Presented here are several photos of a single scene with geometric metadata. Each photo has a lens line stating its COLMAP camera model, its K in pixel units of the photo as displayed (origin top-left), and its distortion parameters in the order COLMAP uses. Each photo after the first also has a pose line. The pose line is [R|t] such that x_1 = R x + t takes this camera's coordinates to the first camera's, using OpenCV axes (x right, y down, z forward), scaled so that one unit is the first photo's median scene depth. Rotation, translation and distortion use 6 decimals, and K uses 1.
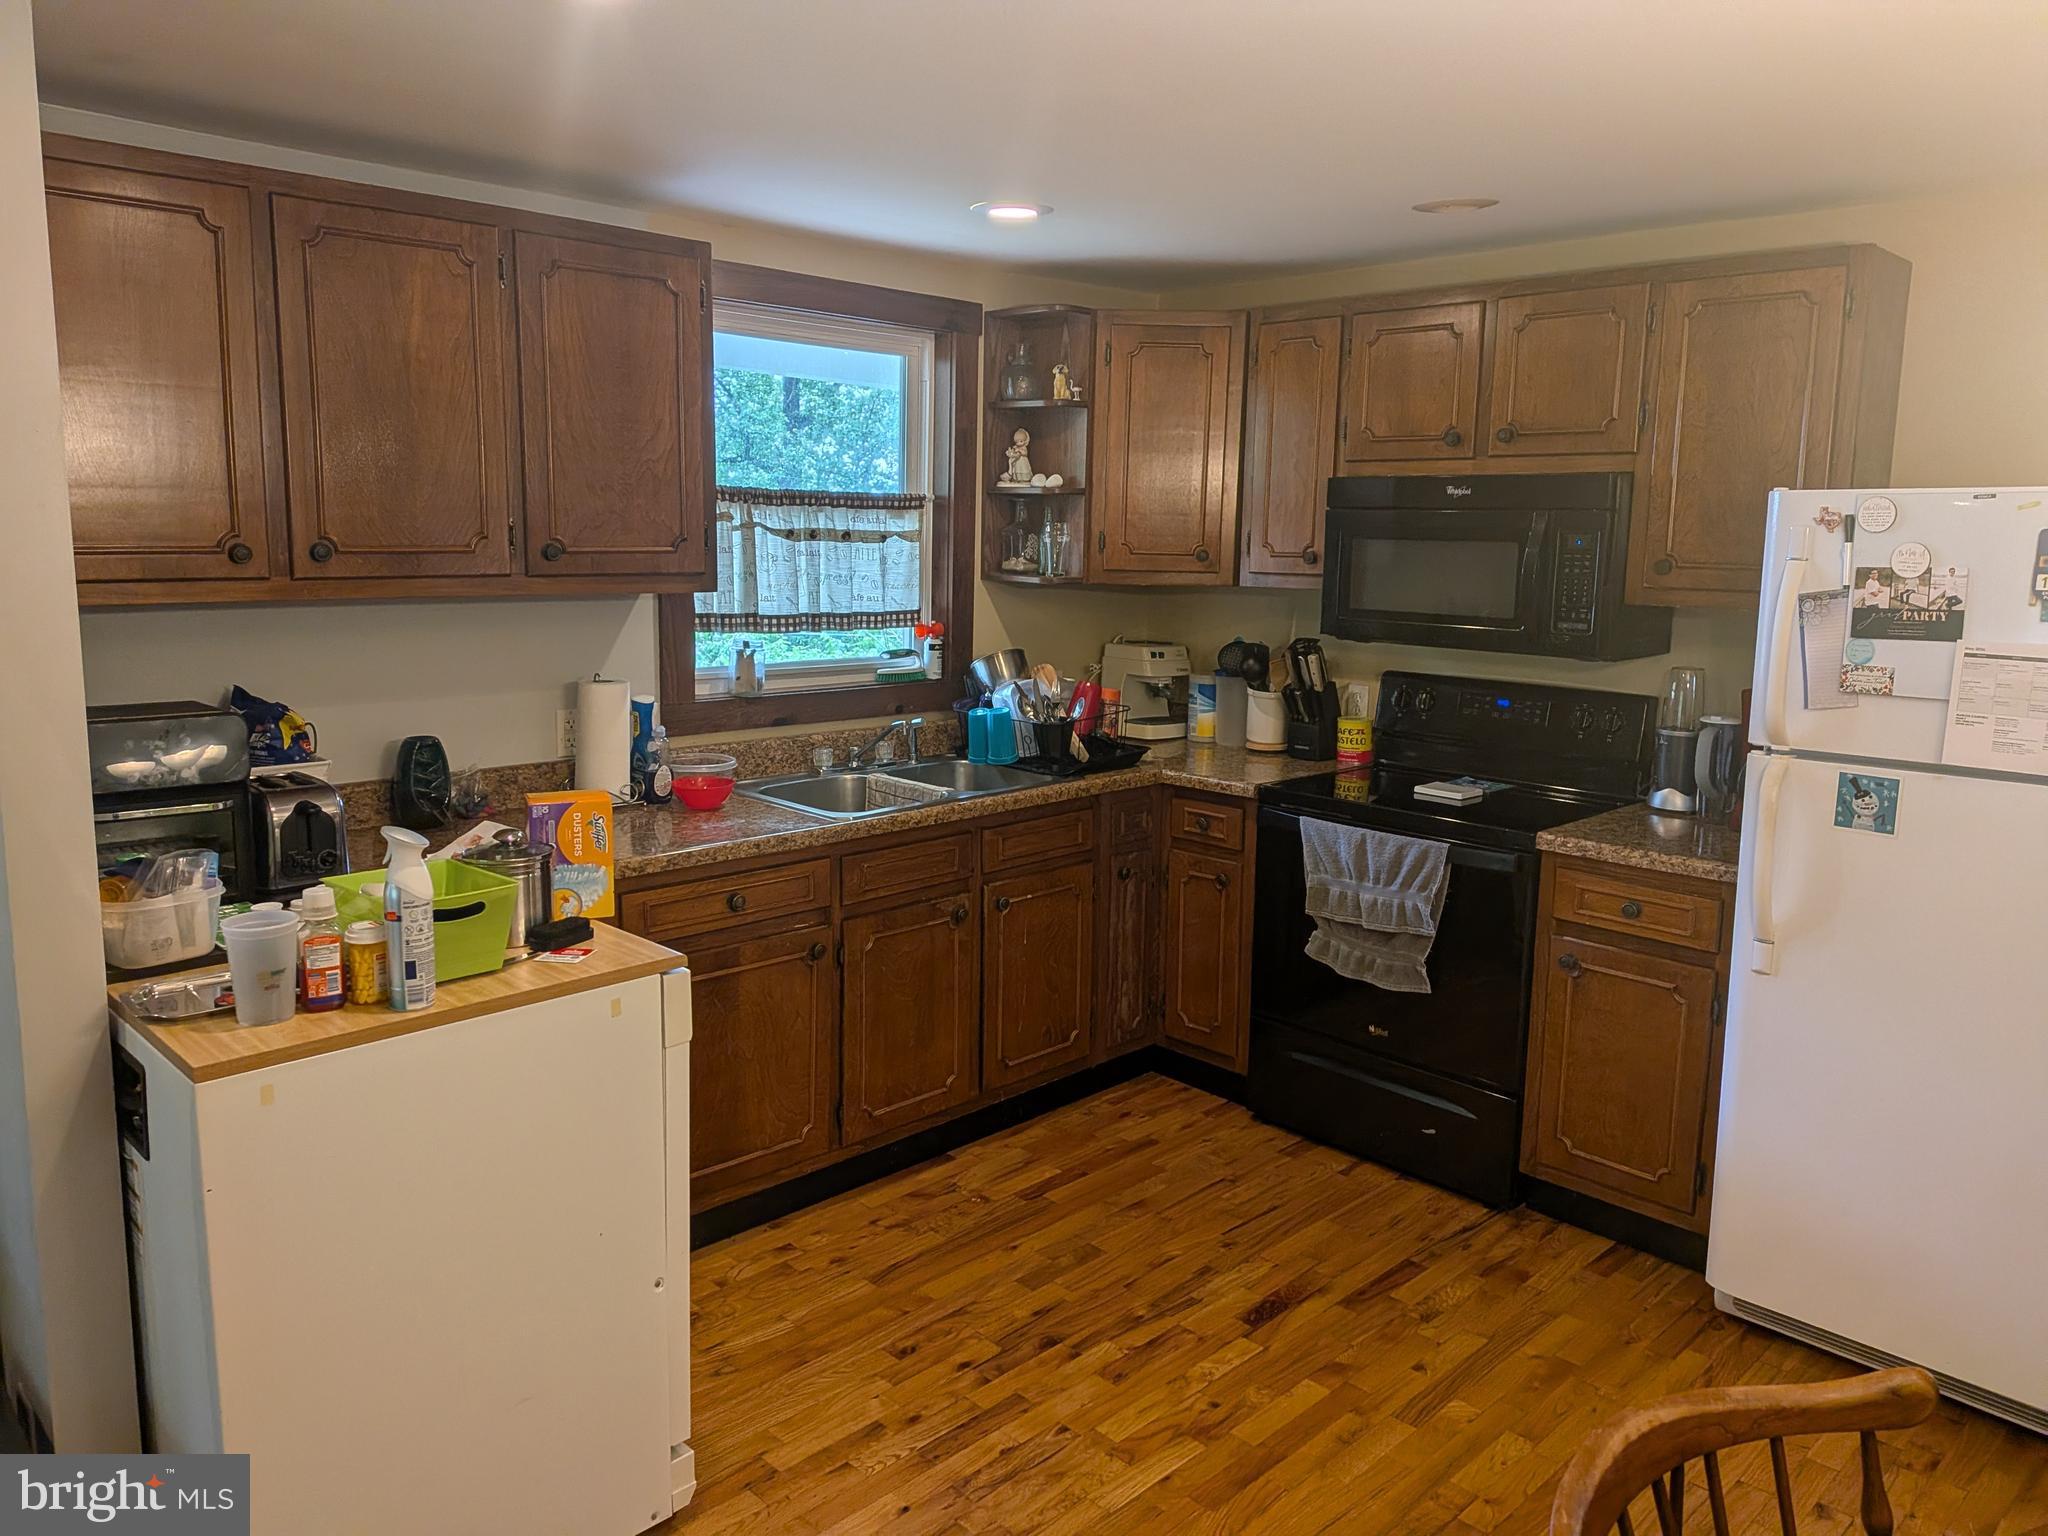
lens RADIAL K [[1472.6, 0, 1033.1], [0, 1472.6, 723.5], [0, 0, 1]] dist [0.064154, -0.093882]
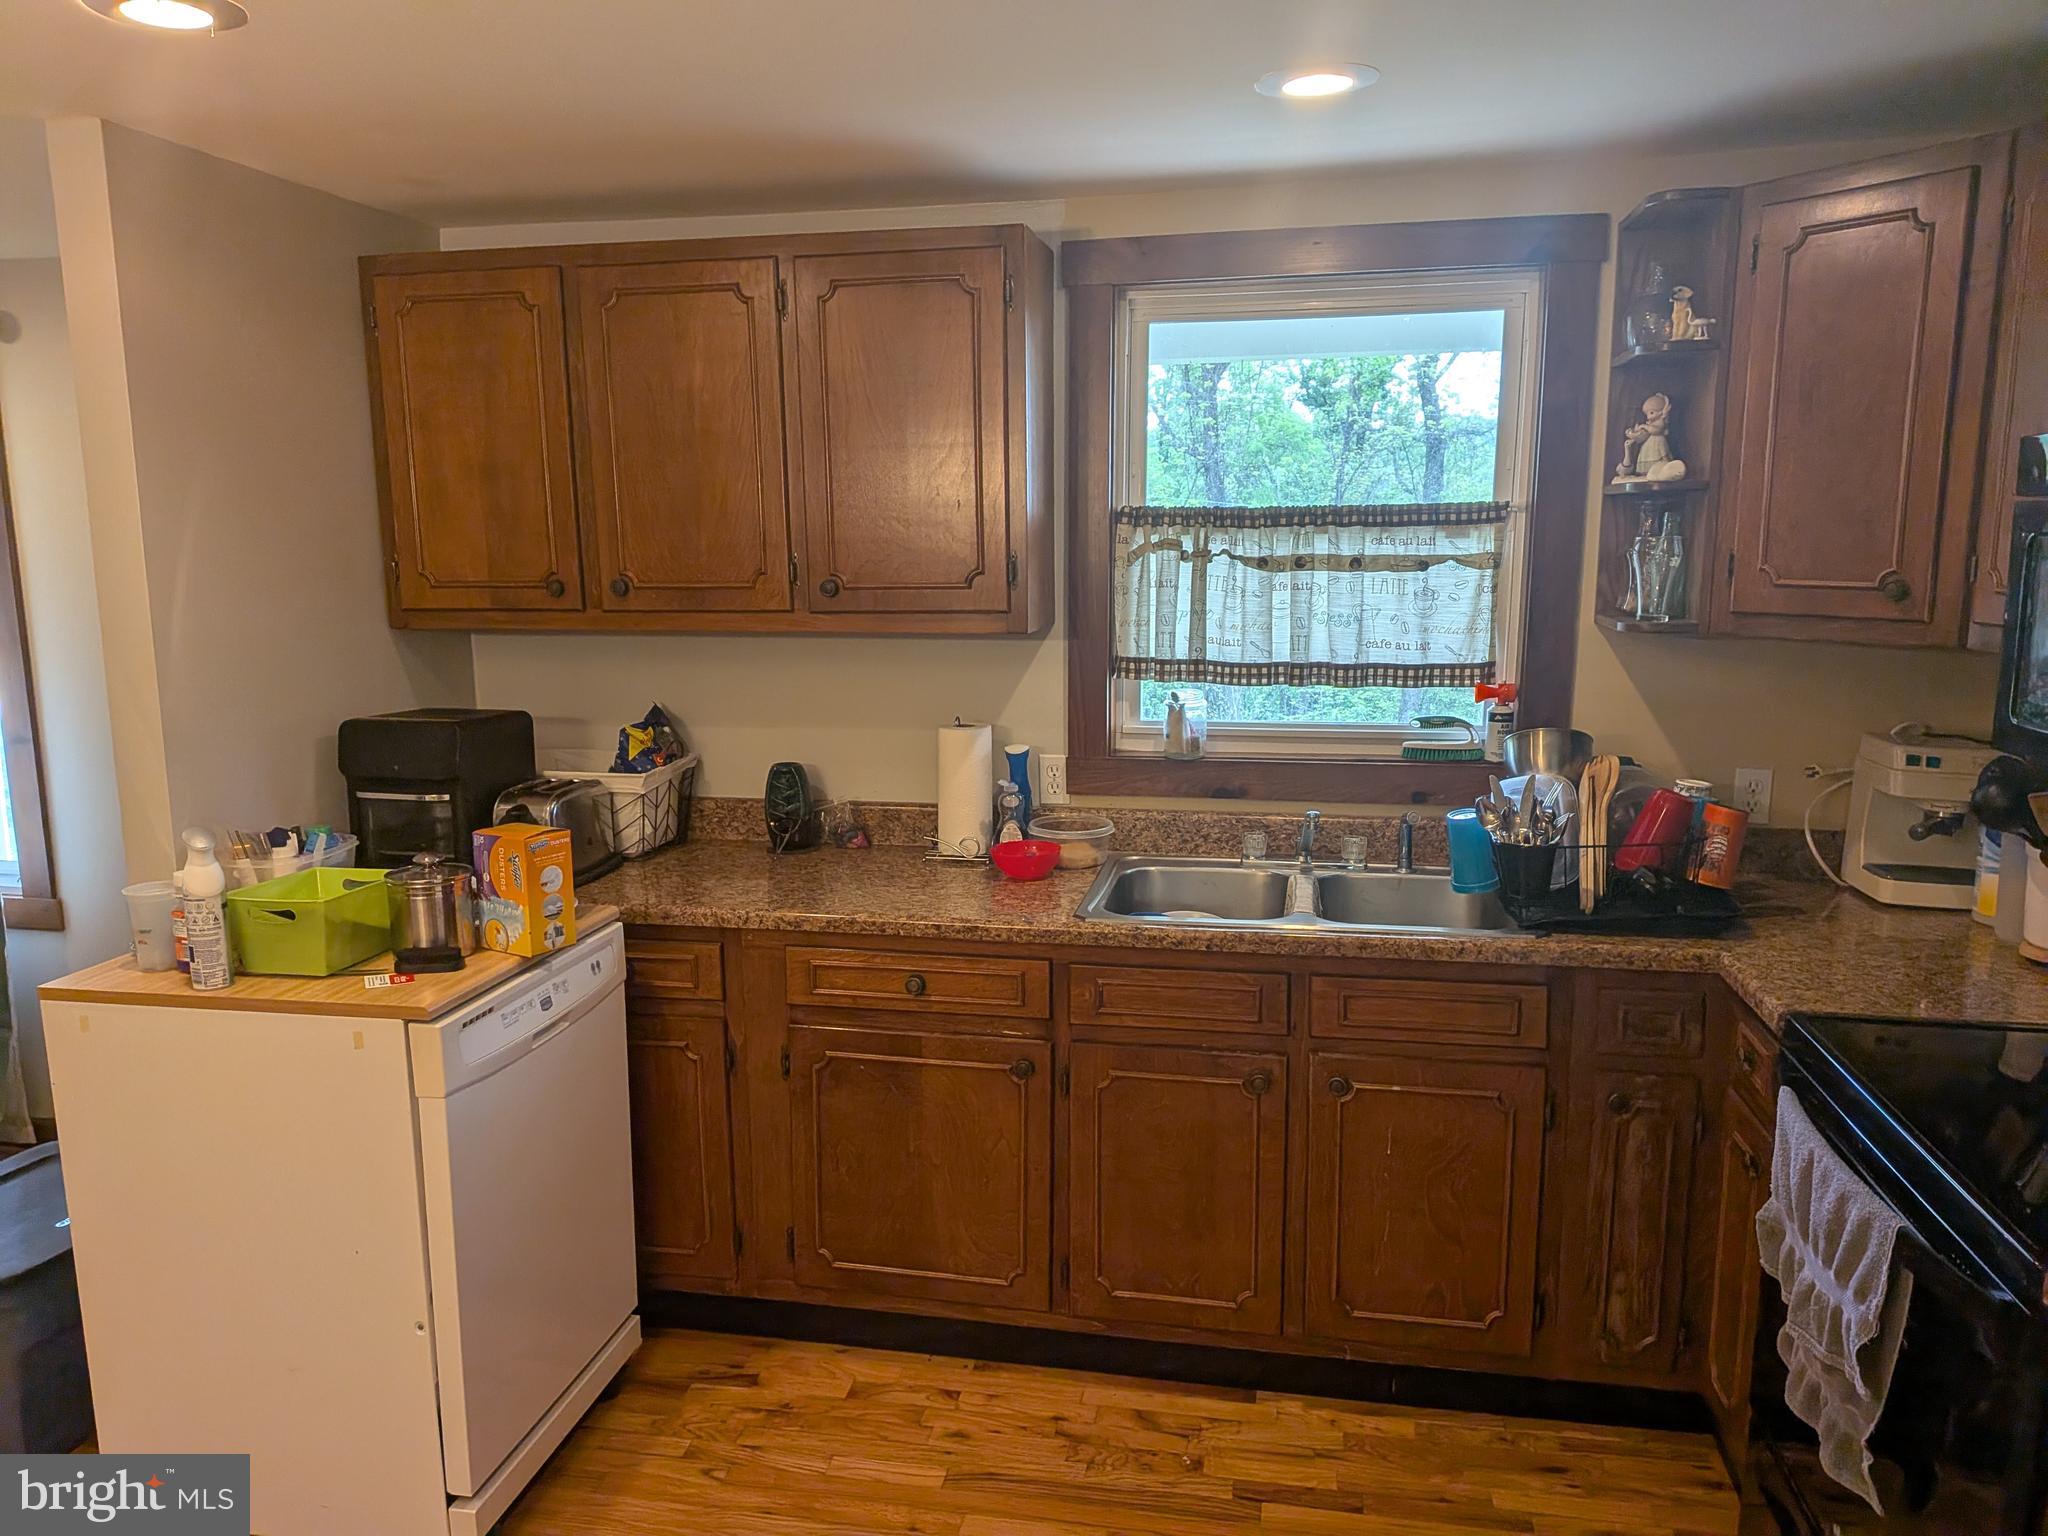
lens RADIAL K [[1472.6, 0, 1009.4], [0, 1472.6, 787.6], [0, 0, 1]] dist [0.064154, -0.093882]
pose [[0.549495, 0.115698, -0.827448, 0.477480], [-0.094161, 0.992632, 0.076265, -0.060313], [0.830174, 0.036006, 0.556340, 0.485098]]
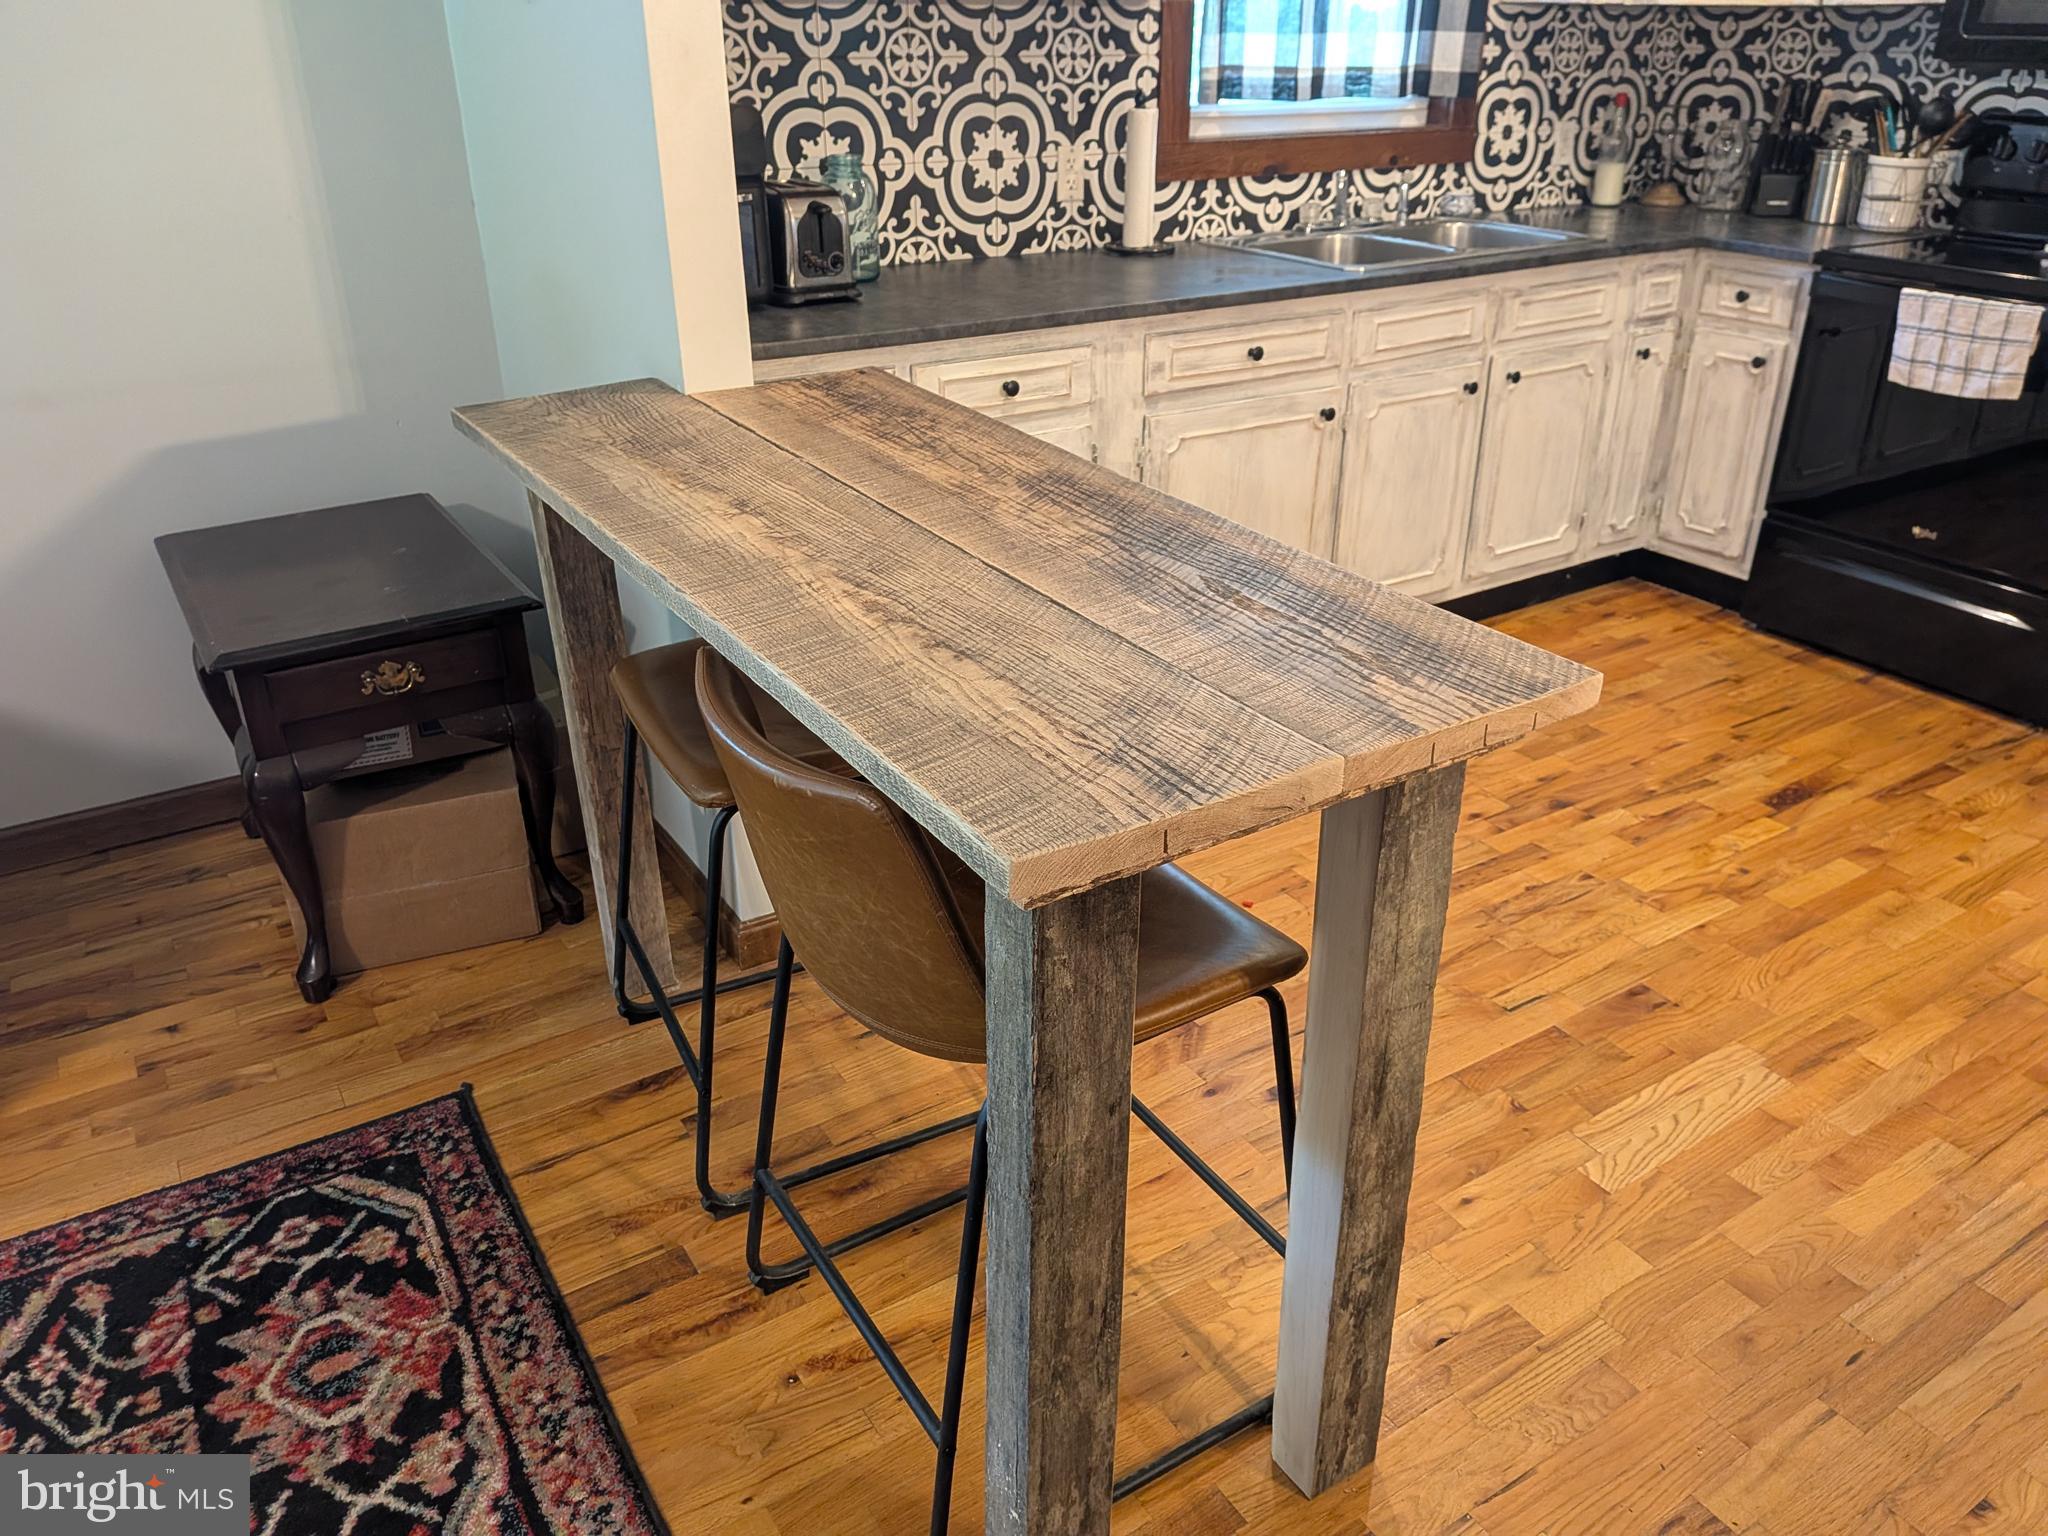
lens RADIAL K [[1472.6, 0, 1044.2], [0, 1472.6, 764.7], [0, 0, 1]] dist [0.064154, -0.093882]
pose [[0.978094, 0.080198, -0.192094, -0.113663], [-0.014938, 0.947468, 0.319503, 0.061501], [0.207626, -0.309634, 0.927911, 0.003175]]
